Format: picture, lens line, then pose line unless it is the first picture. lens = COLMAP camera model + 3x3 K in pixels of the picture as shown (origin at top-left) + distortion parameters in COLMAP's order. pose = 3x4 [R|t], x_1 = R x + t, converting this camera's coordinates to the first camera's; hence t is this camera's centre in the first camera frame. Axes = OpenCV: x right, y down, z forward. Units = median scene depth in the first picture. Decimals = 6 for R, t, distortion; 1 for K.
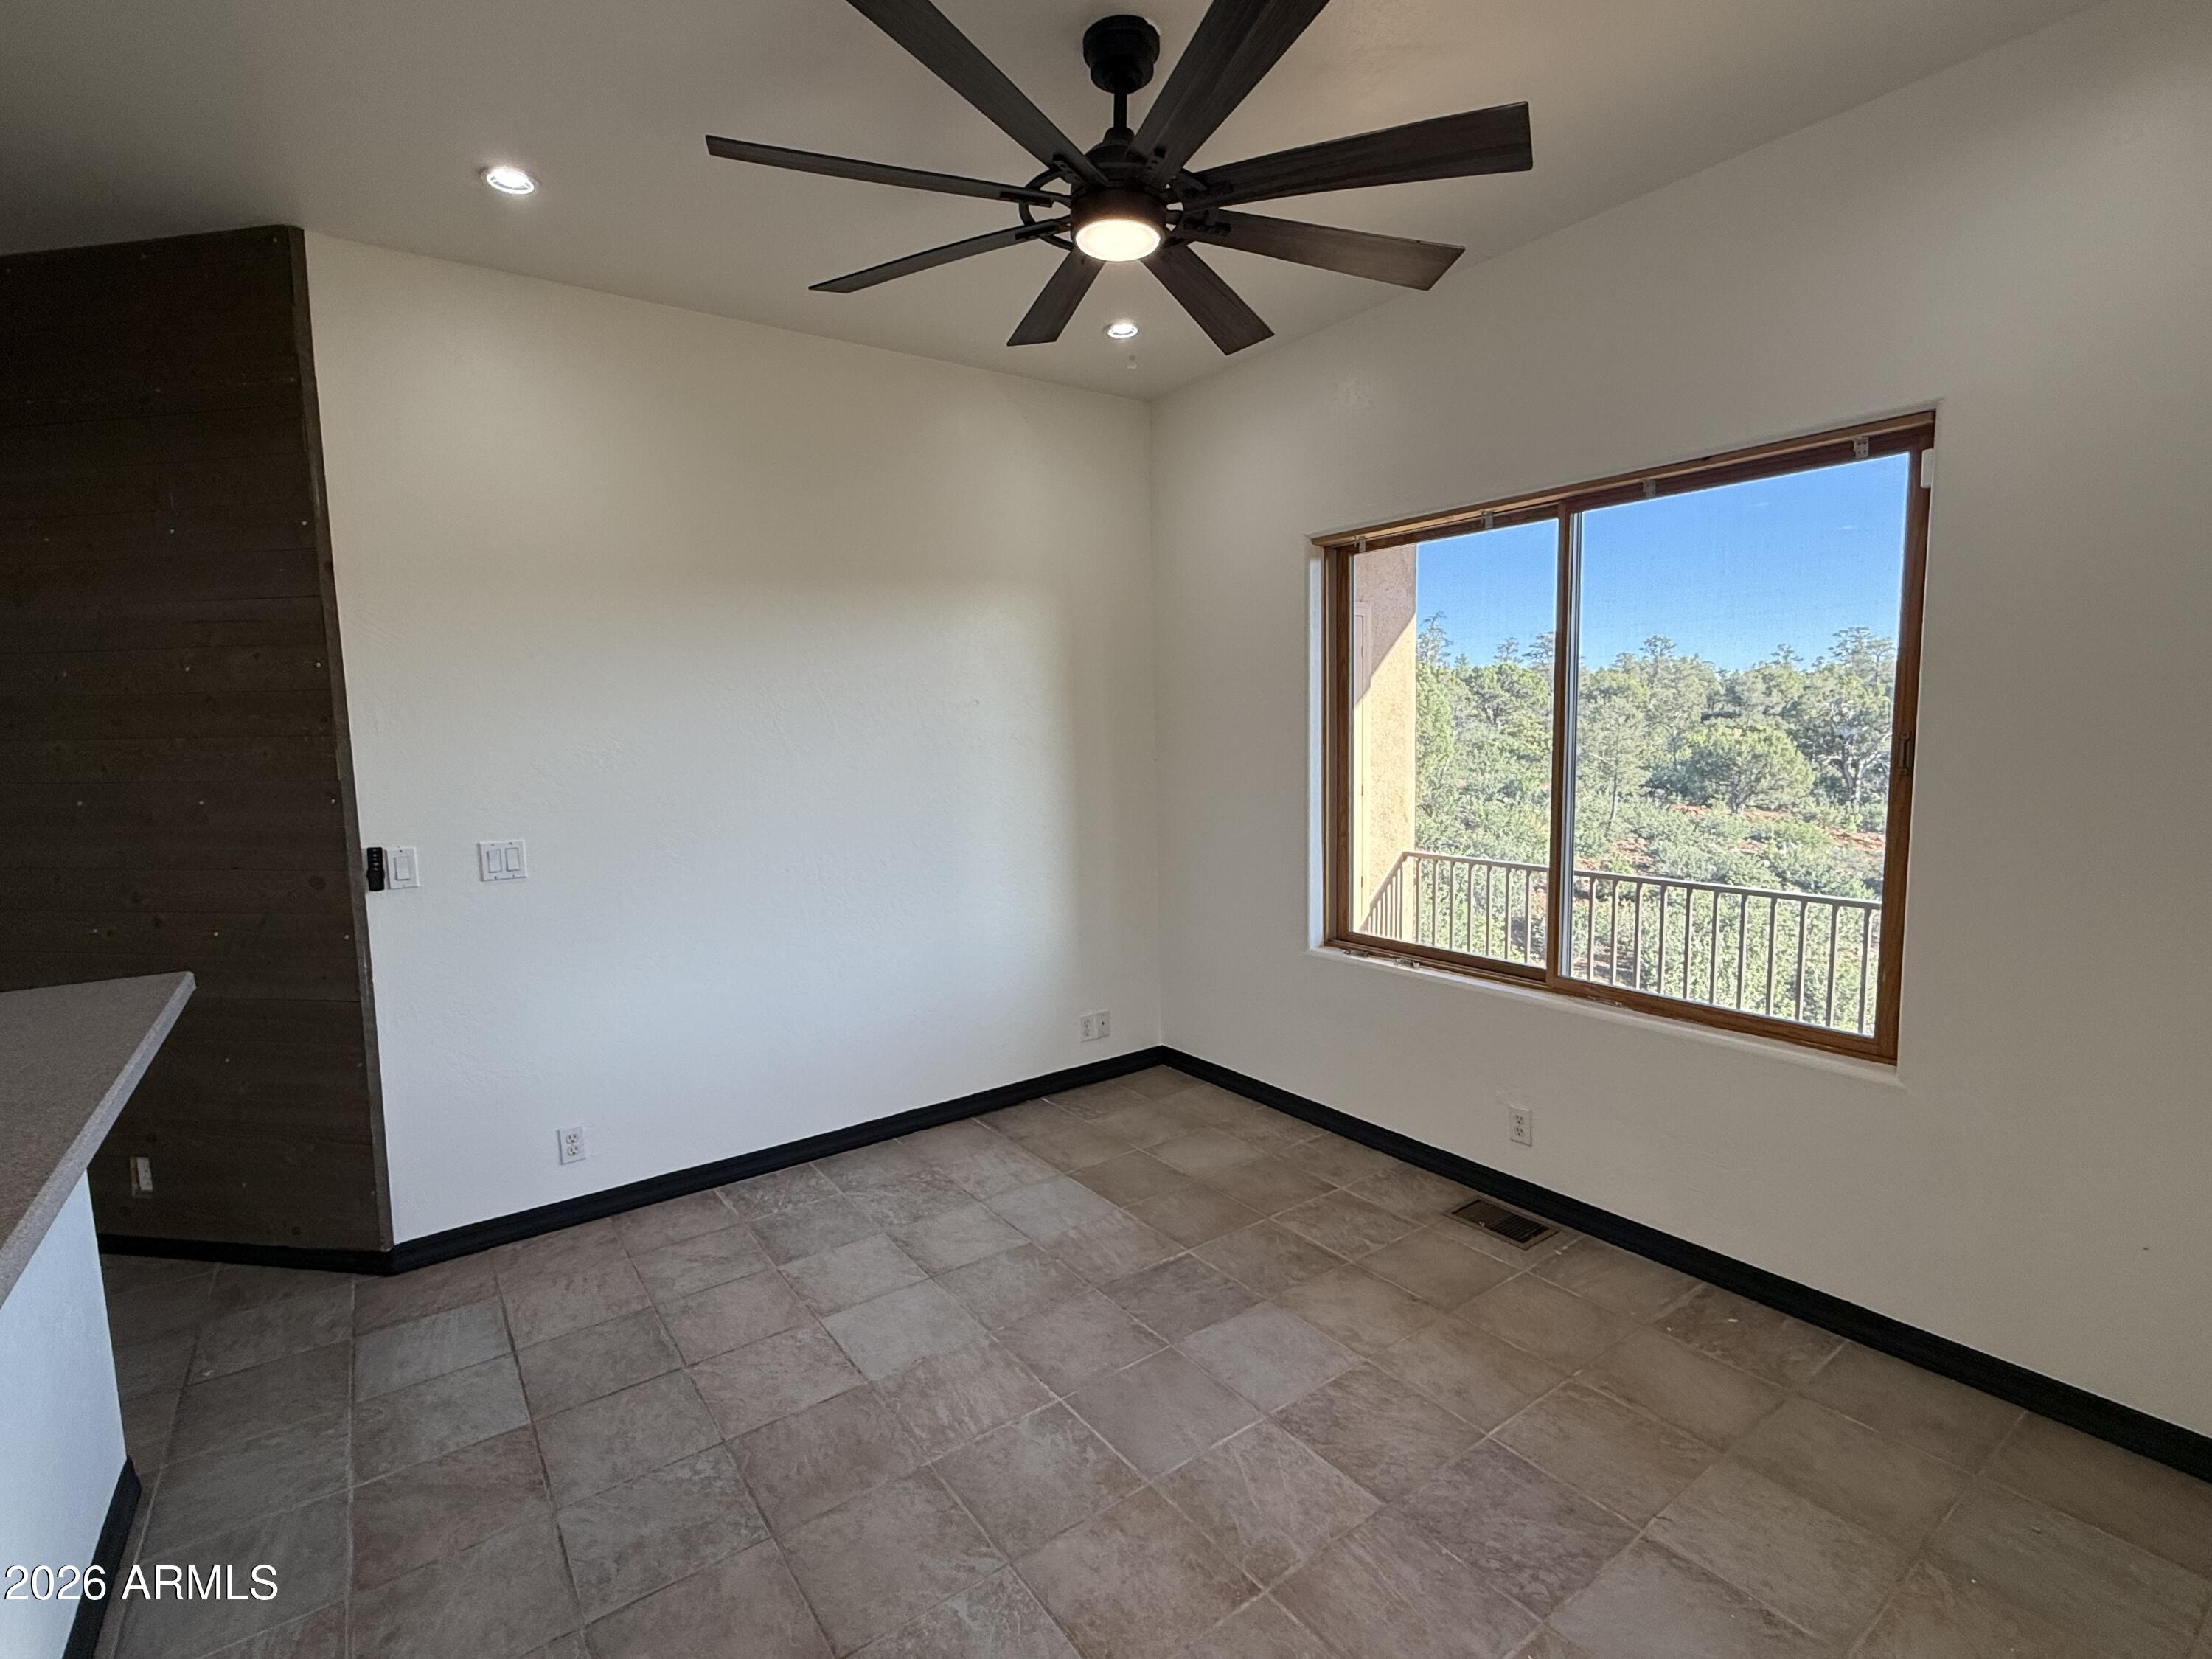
lens RADIAL K [[1042.2, 0, 1102.1], [0, 1042.2, 823.1], [0, 0, 1]] dist [0.003898, 0.001027]
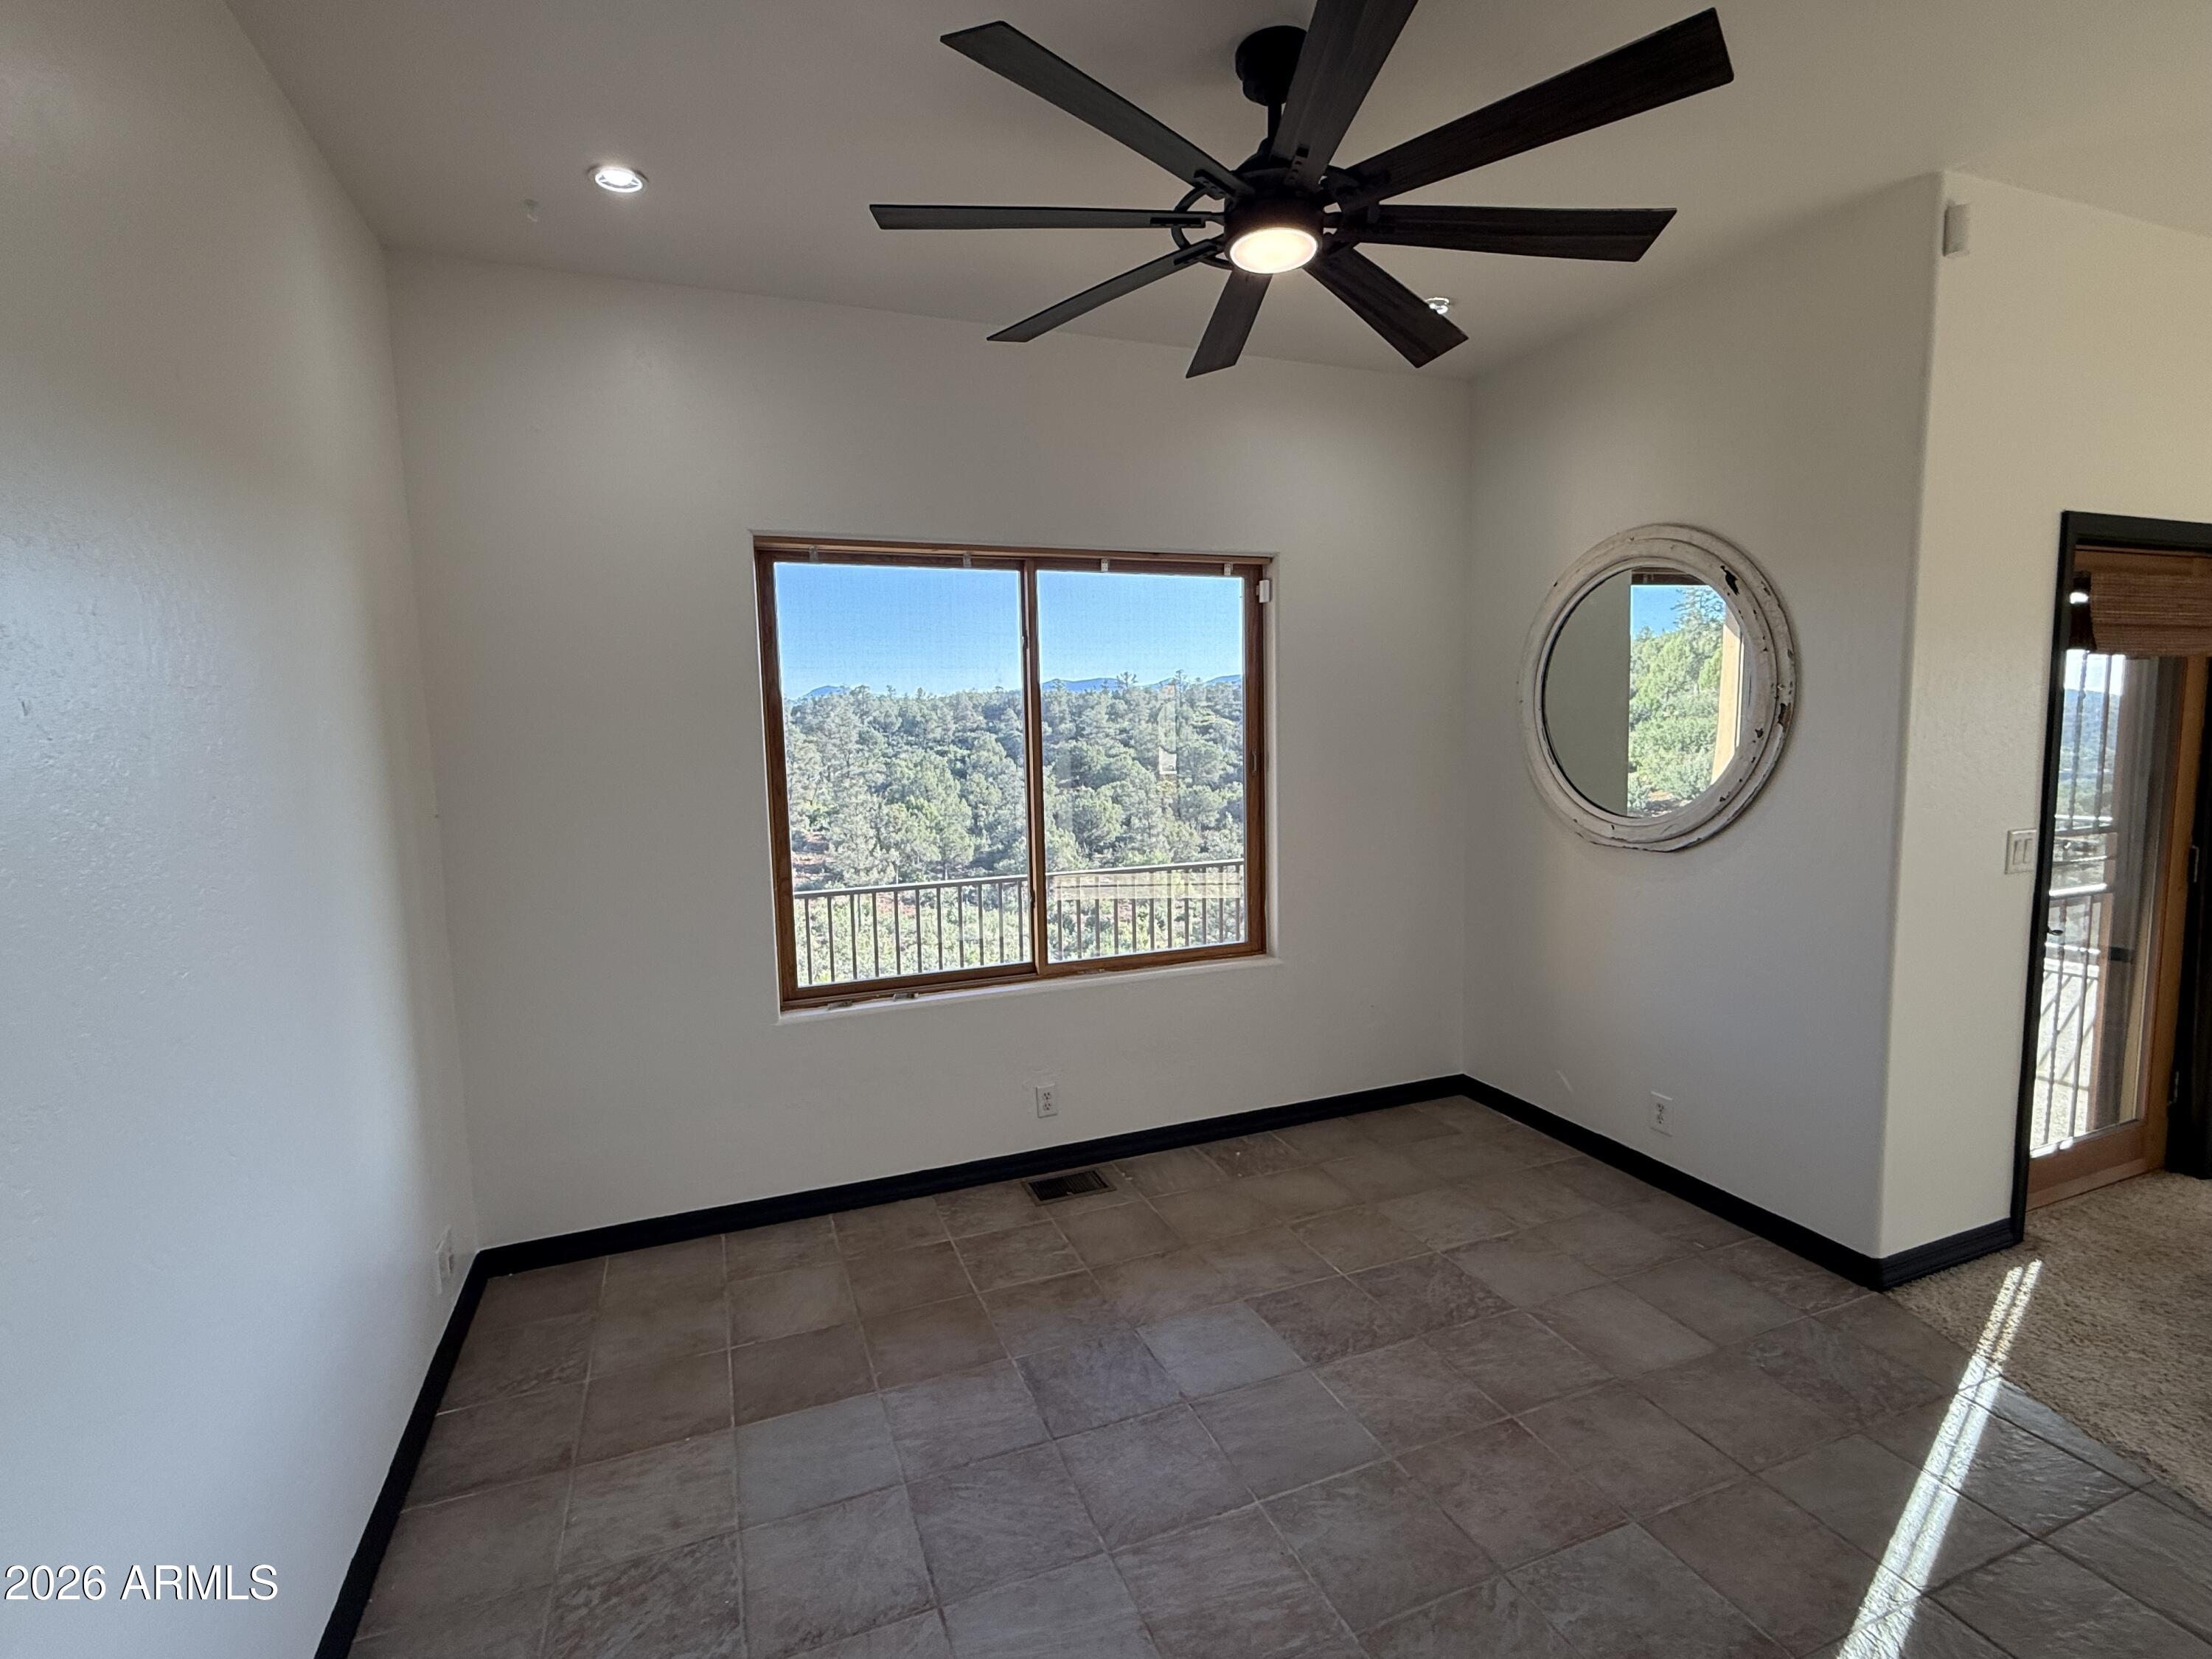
lens RADIAL K [[1037.9, 0, 1102.3], [0, 1037.9, 834.0], [0, 0, 1]] dist [0.000342, 0.000016]
pose [[0.240815, -0.085102, 0.966833, -0.738766], [0.108531, 0.992262, 0.060308, -0.068953], [-0.964484, 0.090408, 0.248187, 0.718050]]
